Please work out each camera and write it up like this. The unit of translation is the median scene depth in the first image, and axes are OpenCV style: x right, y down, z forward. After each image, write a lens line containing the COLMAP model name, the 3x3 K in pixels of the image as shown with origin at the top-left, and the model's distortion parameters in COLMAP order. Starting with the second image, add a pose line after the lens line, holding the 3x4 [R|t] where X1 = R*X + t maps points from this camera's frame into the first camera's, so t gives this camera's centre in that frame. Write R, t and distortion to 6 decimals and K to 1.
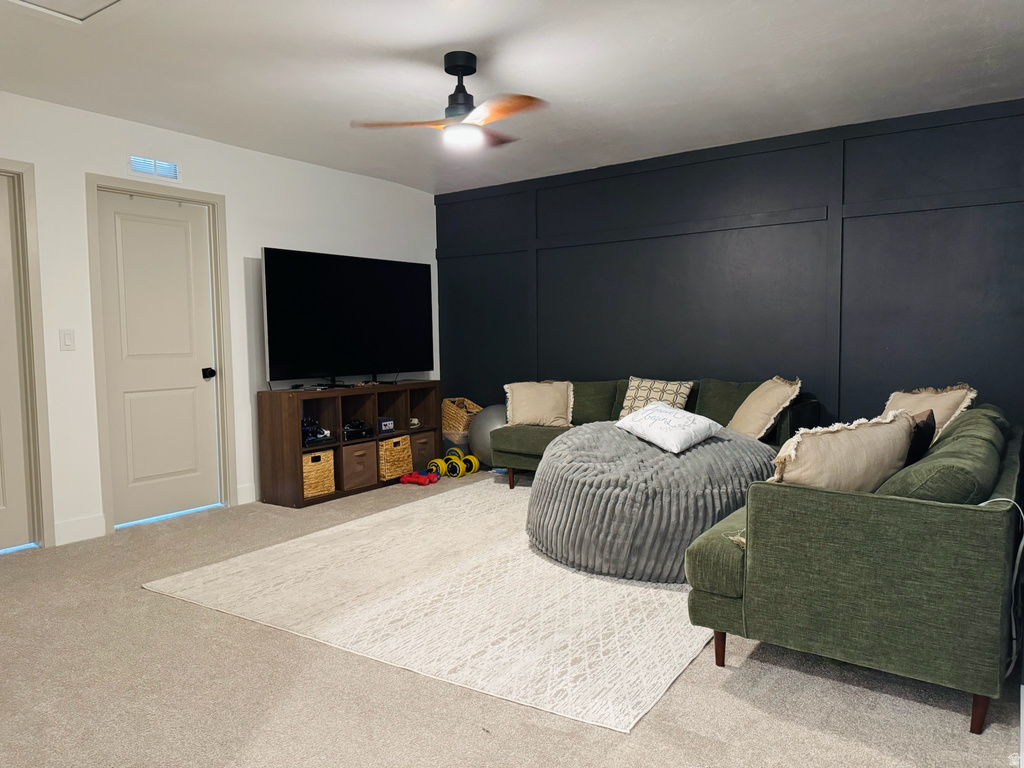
lens RADIAL K [[723.8, 0, 515.4], [0, 723.8, 381.6], [0, 0, 1]] dist [0.068274, -0.093248]
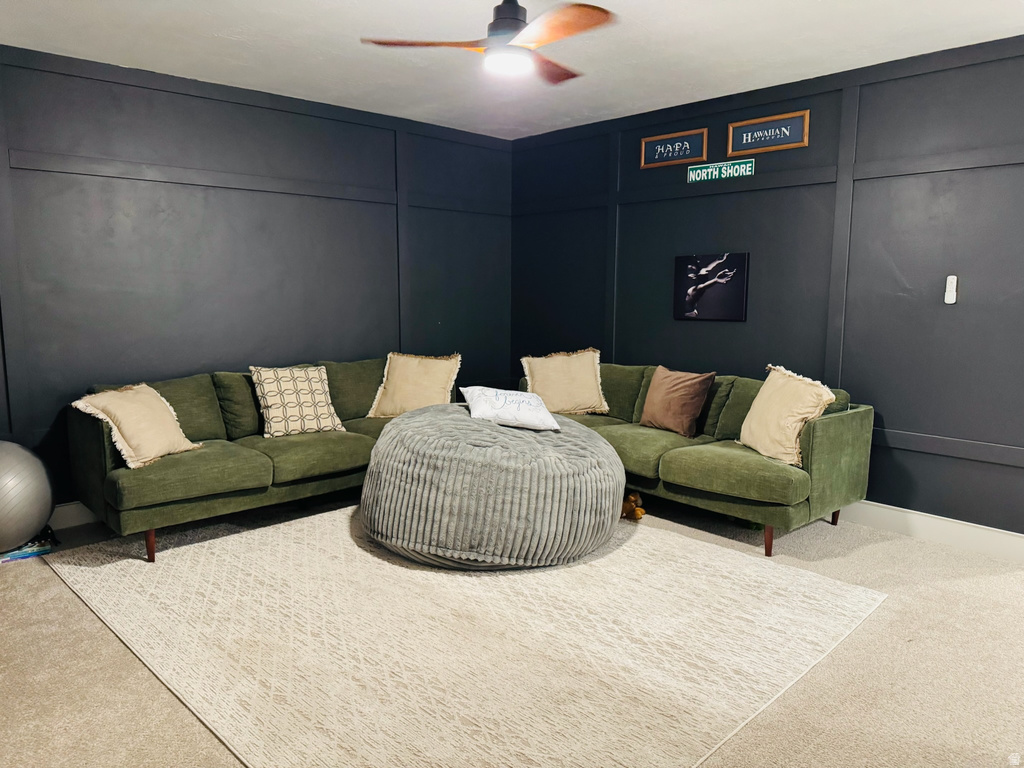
lens RADIAL K [[723.8, 0, 515.4], [0, 723.8, 381.6], [0, 0, 1]] dist [0.068274, -0.093248]
pose [[0.188978, -0.105226, 0.976327, -0.922581], [0.047529, 0.994057, 0.097937, -0.088412], [-0.980830, 0.027896, 0.192856, 0.951405]]
